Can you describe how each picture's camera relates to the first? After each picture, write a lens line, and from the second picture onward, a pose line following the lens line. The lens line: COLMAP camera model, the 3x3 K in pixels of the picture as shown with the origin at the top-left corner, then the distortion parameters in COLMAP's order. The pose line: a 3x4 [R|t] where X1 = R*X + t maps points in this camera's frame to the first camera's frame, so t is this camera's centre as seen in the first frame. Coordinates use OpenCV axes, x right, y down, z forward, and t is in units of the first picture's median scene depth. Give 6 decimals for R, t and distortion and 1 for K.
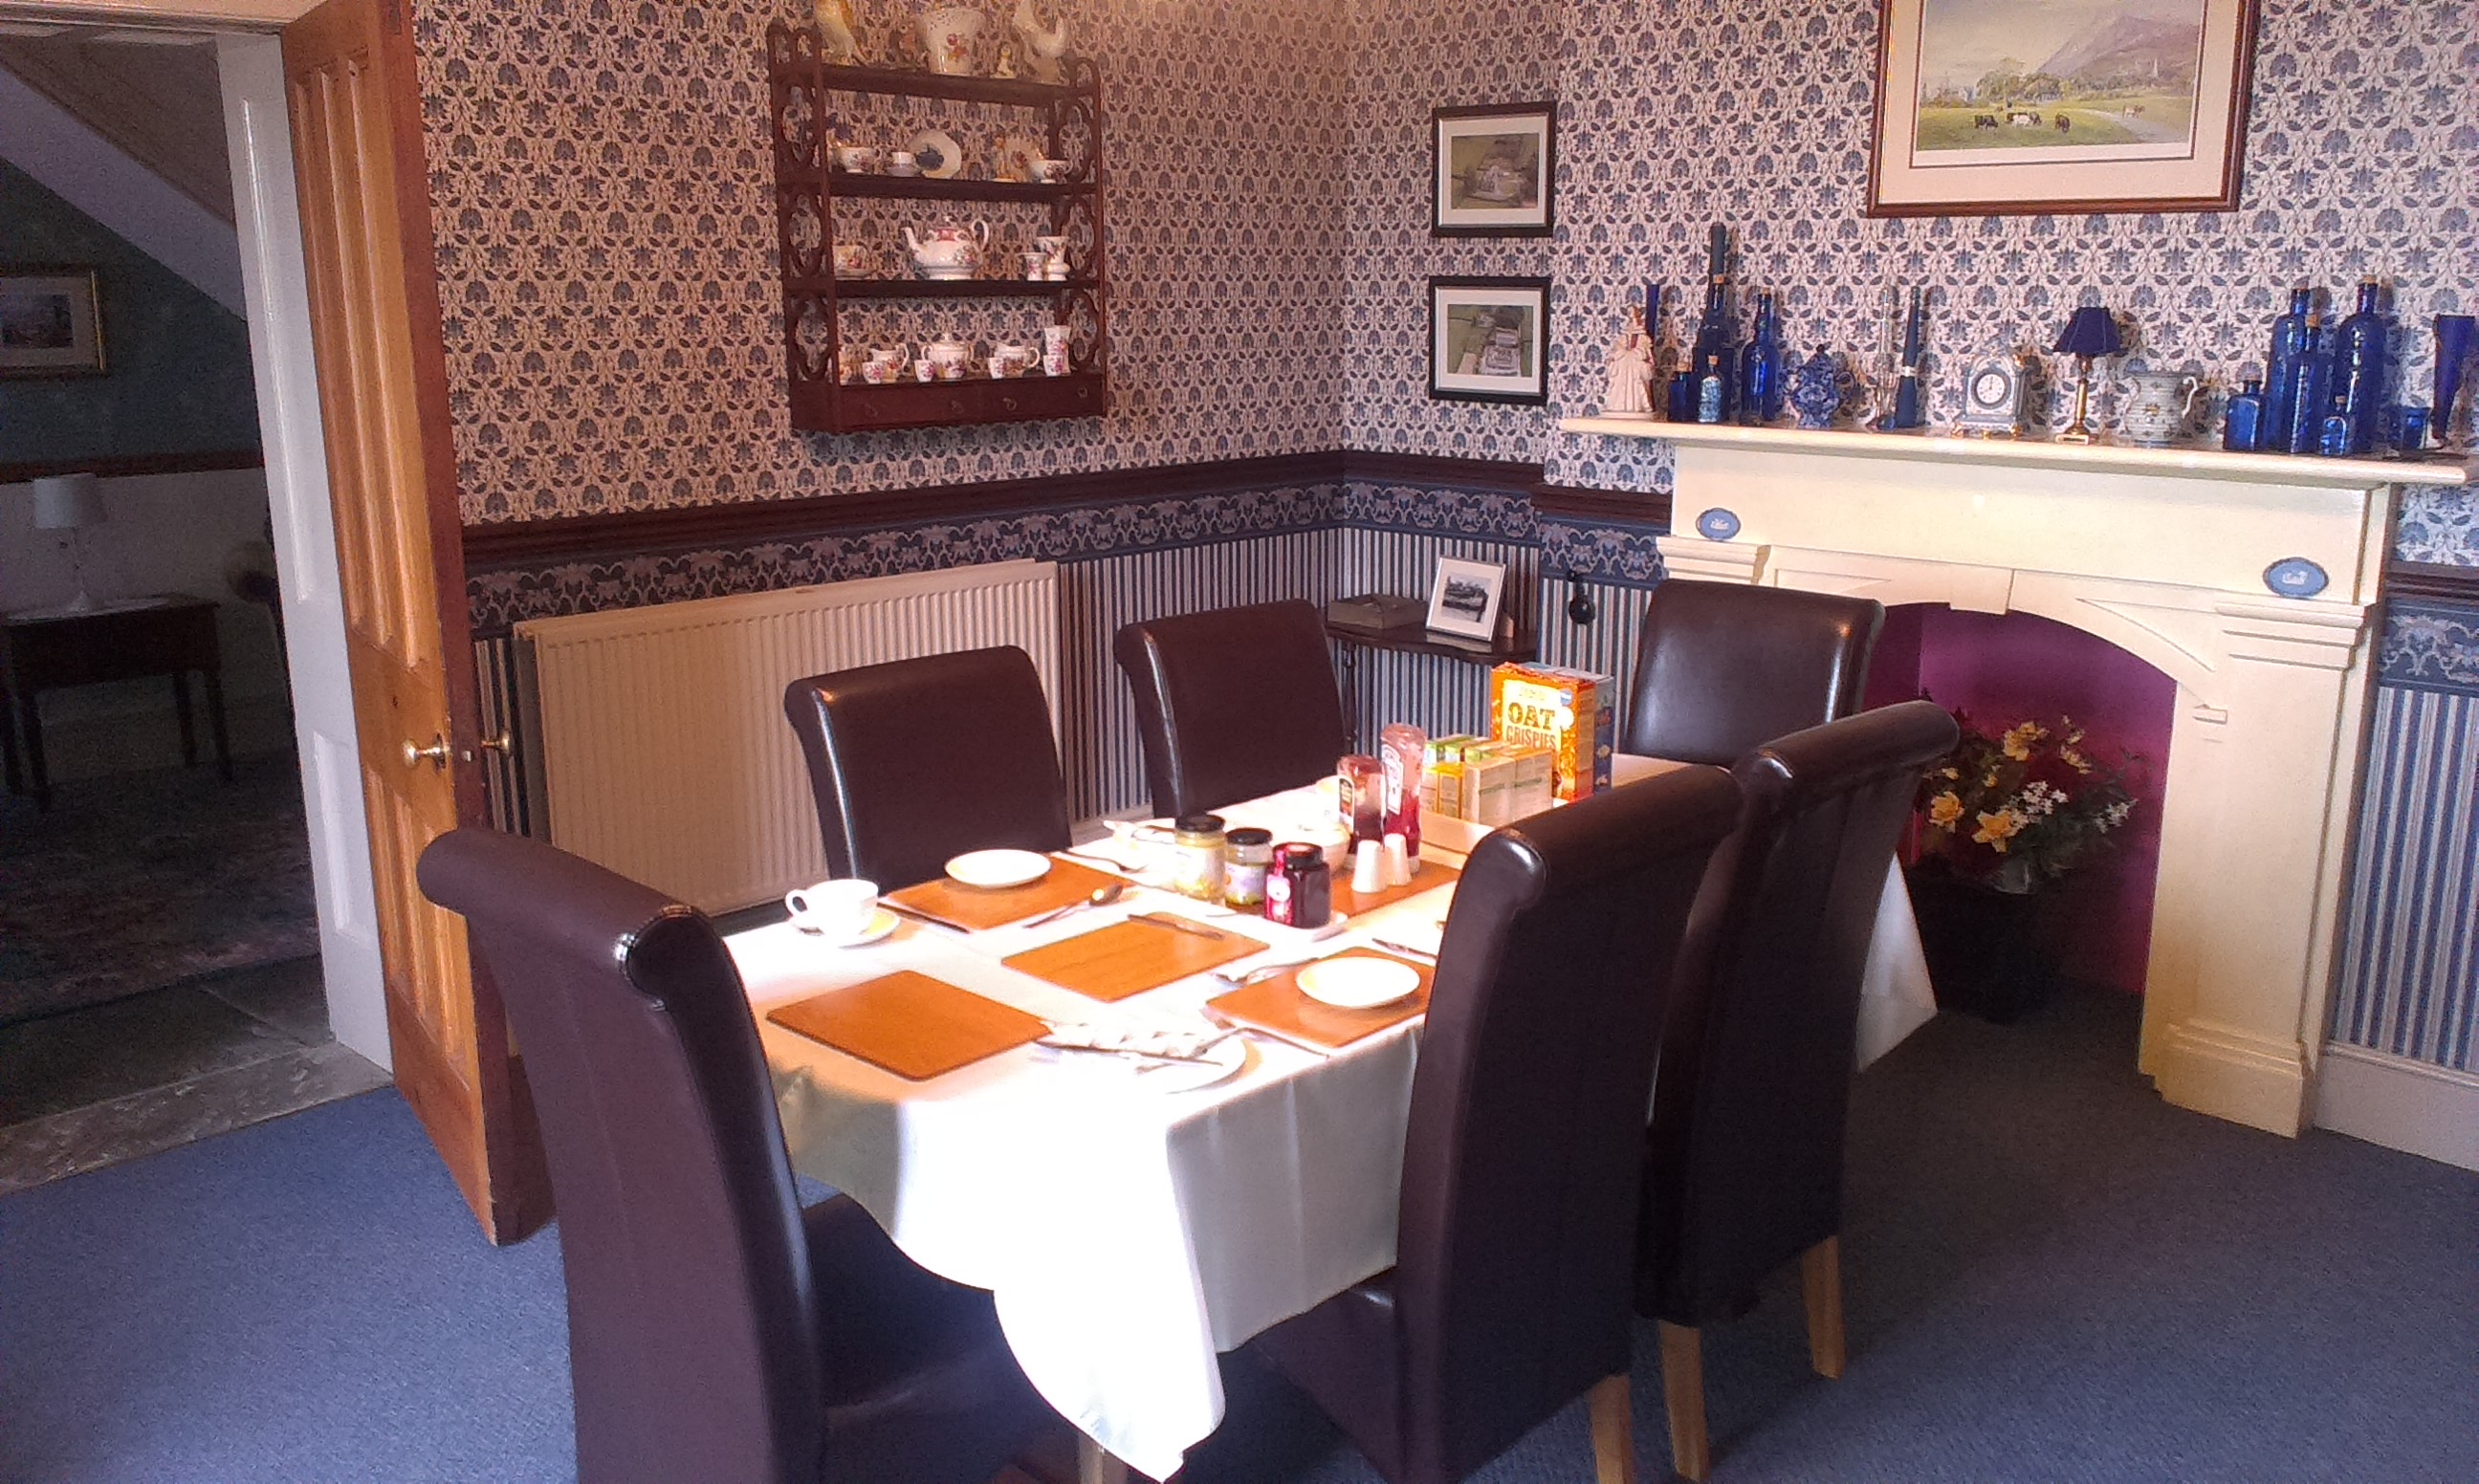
lens RADIAL K [[1962.1, 0, 1224.6], [0, 1962.1, 738.6], [0, 0, 1]] dist [0.005698, -0.035348]
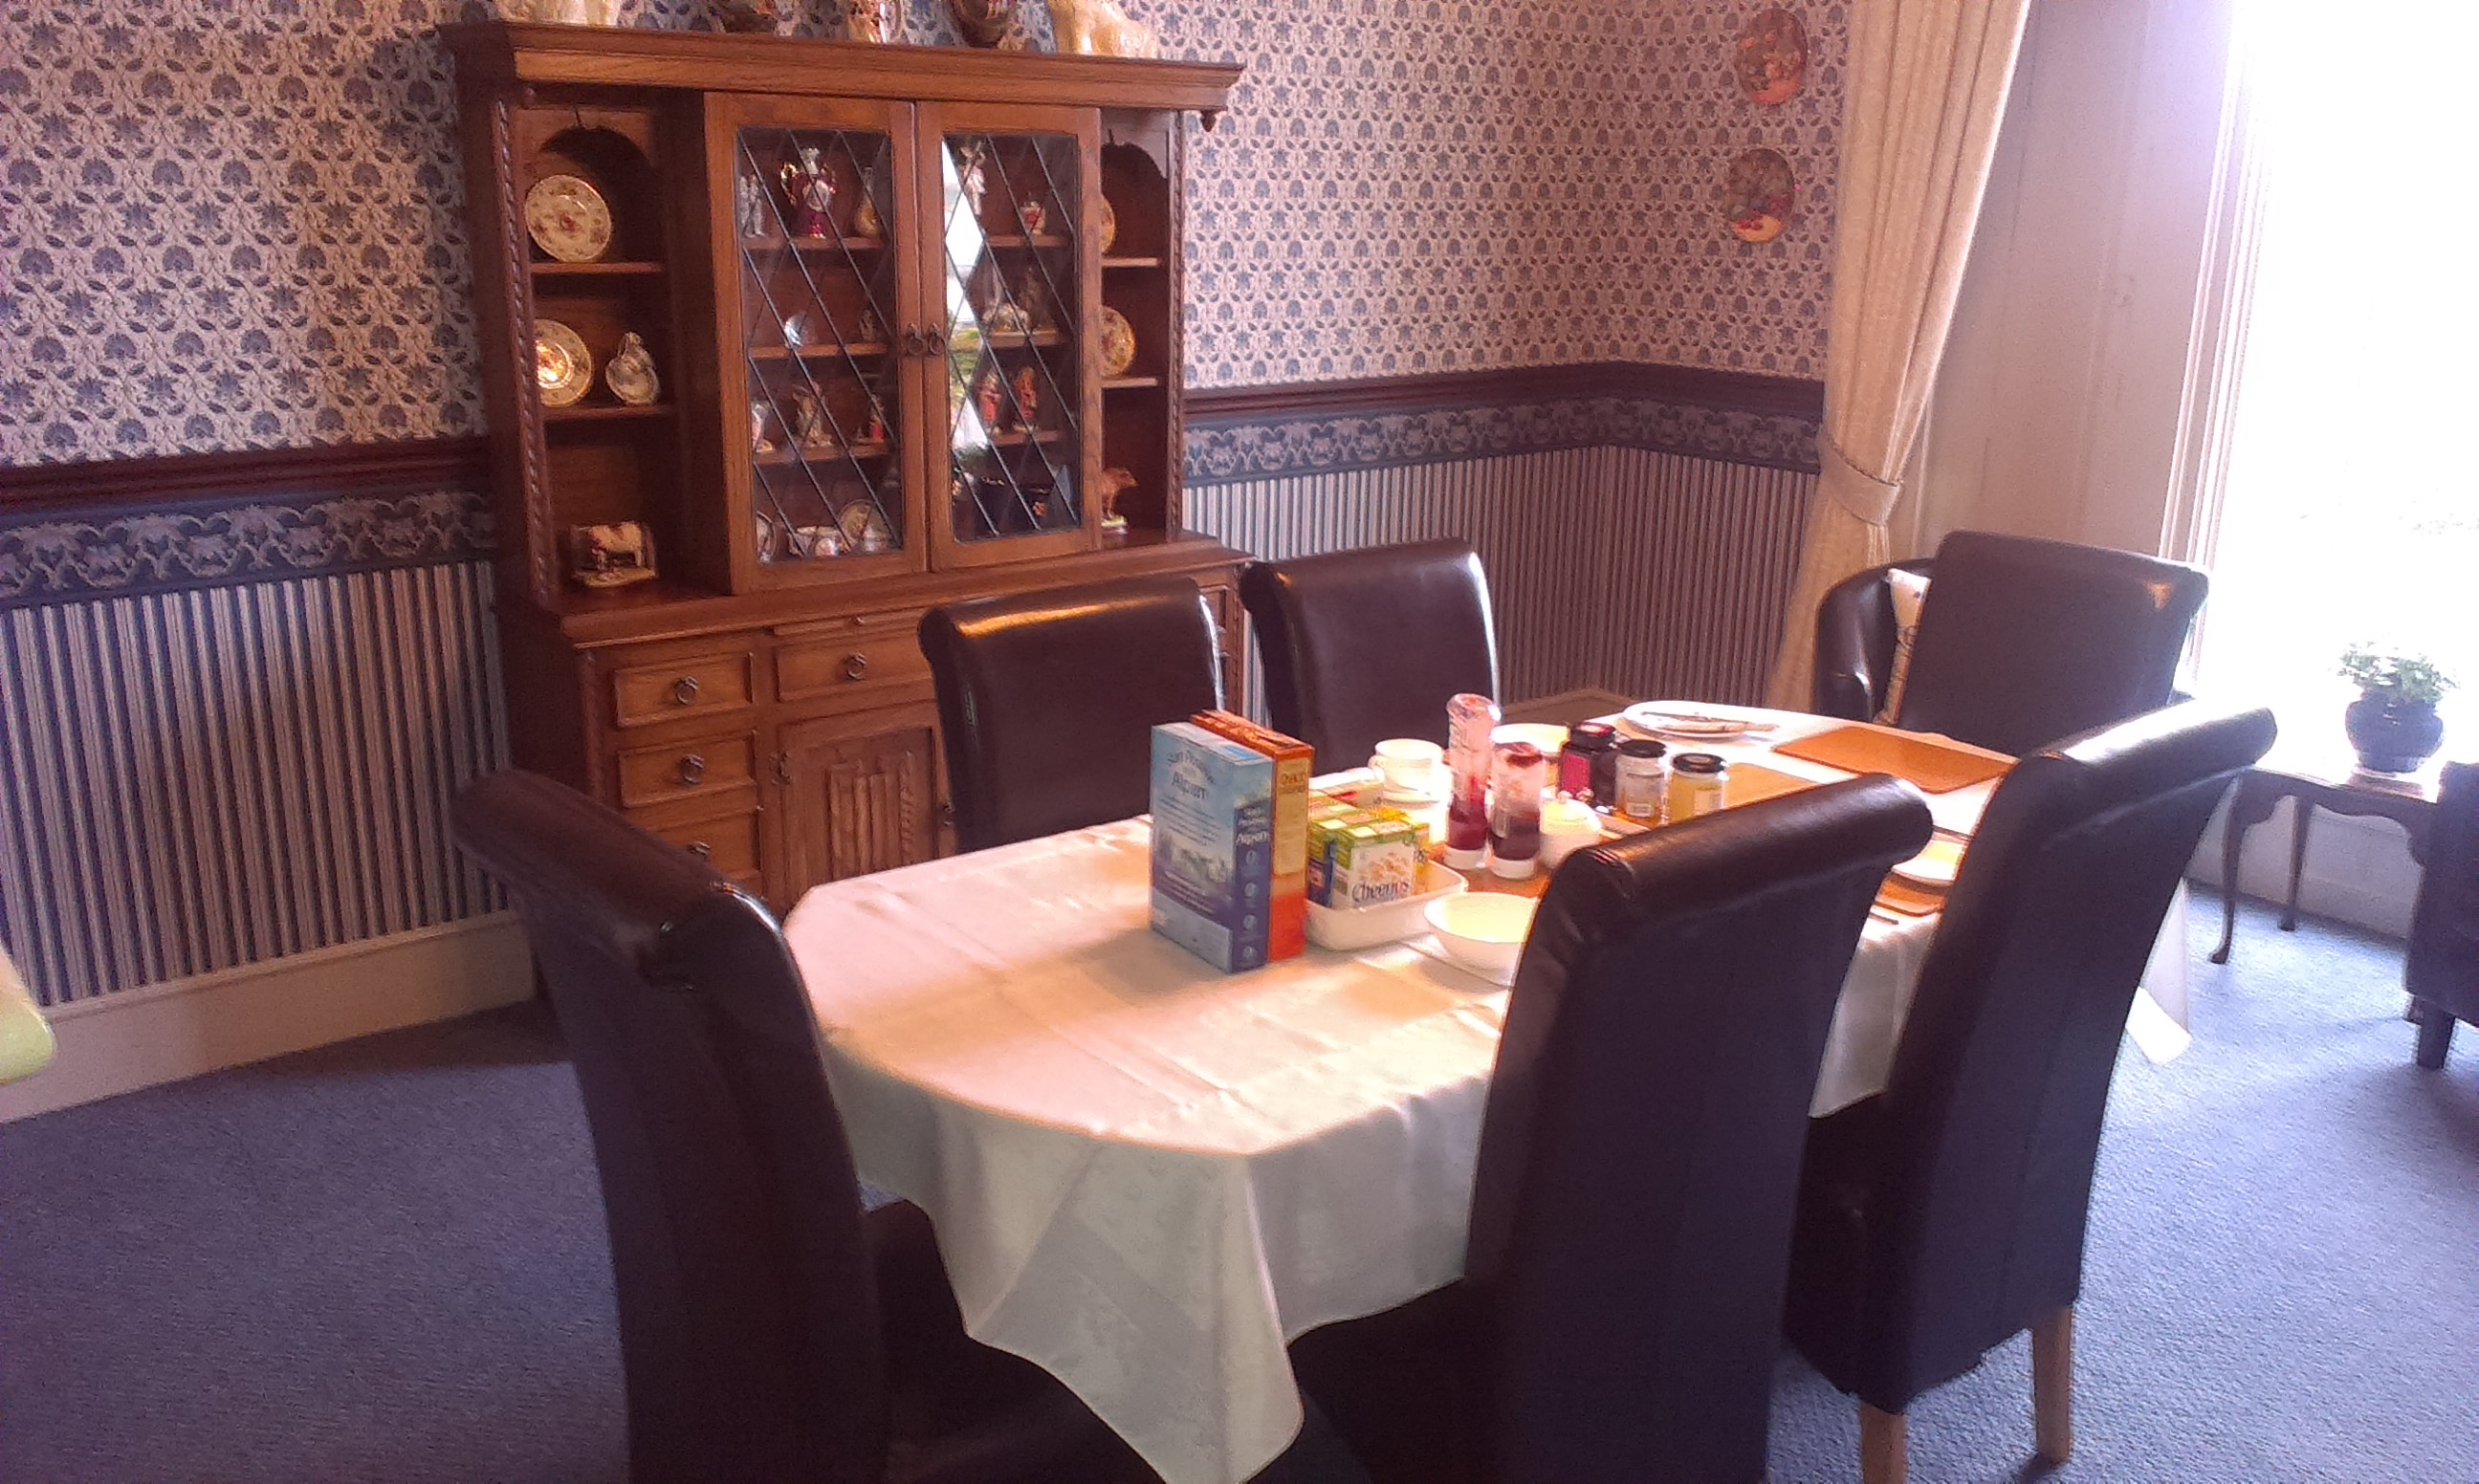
lens RADIAL K [[1962.1, 0, 1251.7], [0, 1962.1, 746.9], [0, 0, 1]] dist [0.005698, -0.035348]
pose [[0.990164, 0.049856, -0.130727, 0.156464], [-0.043133, 0.997621, 0.053767, -0.039124], [0.133097, -0.047599, 0.989959, 0.178393]]
